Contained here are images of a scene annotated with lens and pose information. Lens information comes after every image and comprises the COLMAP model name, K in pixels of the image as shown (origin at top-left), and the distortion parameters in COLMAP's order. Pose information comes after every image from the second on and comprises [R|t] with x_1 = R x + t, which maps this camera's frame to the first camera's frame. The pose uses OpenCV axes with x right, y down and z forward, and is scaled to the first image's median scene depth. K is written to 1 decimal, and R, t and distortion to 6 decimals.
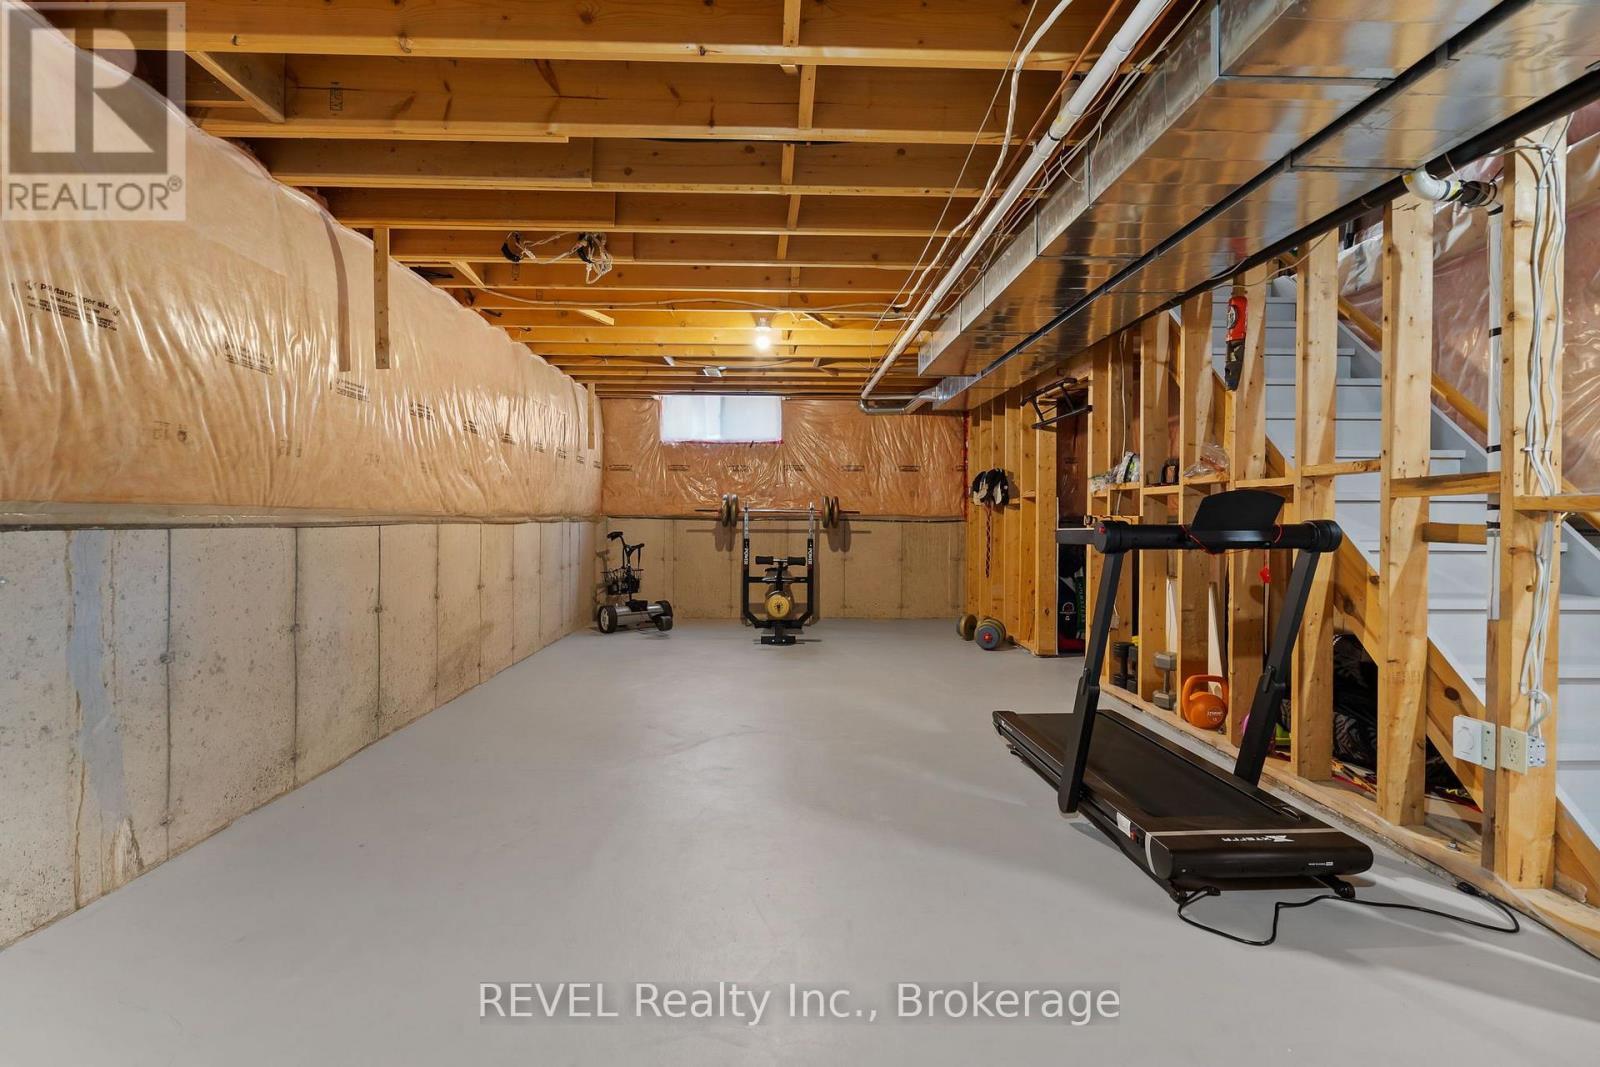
lens RADIAL K [[727.9, 0, 796.4], [0, 727.9, 531.8], [0, 0, 1]] dist [-0.001245, 0.000249]
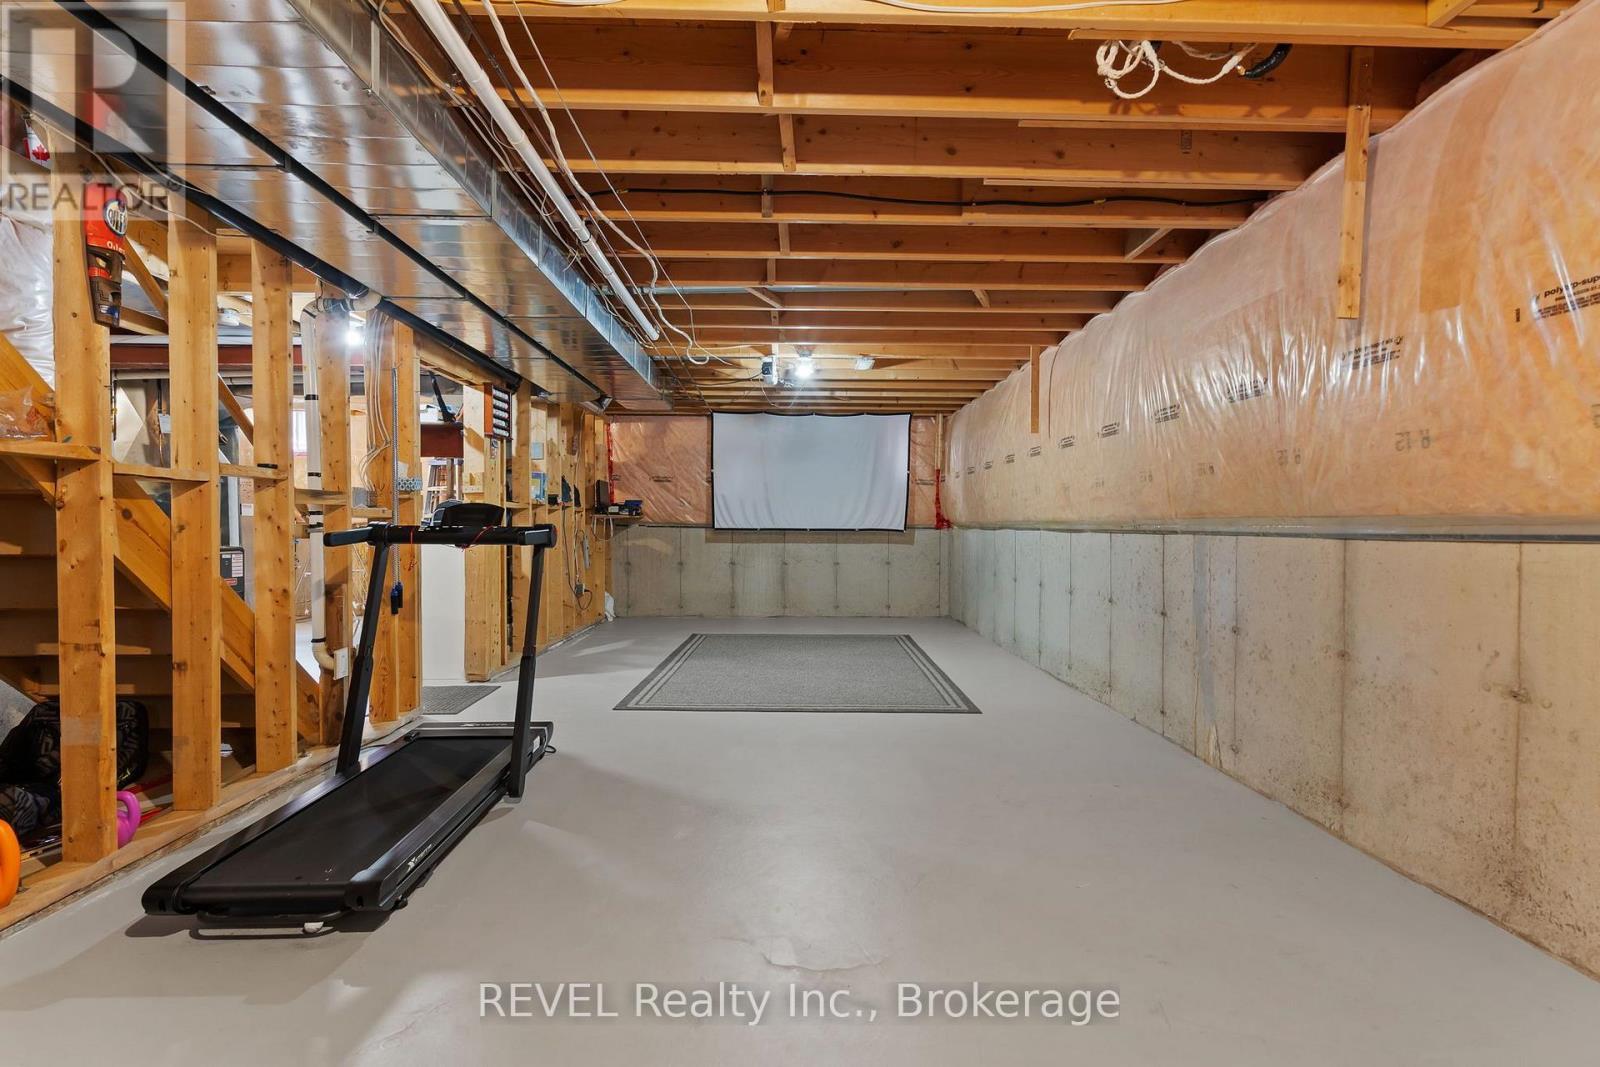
lens RADIAL K [[727.9, 0, 802.2], [0, 727.9, 531.9], [0, 0, 1]] dist [-0.001245, 0.000249]
pose [[-0.999954, -0.009435, -0.001423, -0.044171], [-0.009470, 0.999598, 0.026727, -0.036576], [0.001170, 0.026740, -0.999642, 2.153194]]
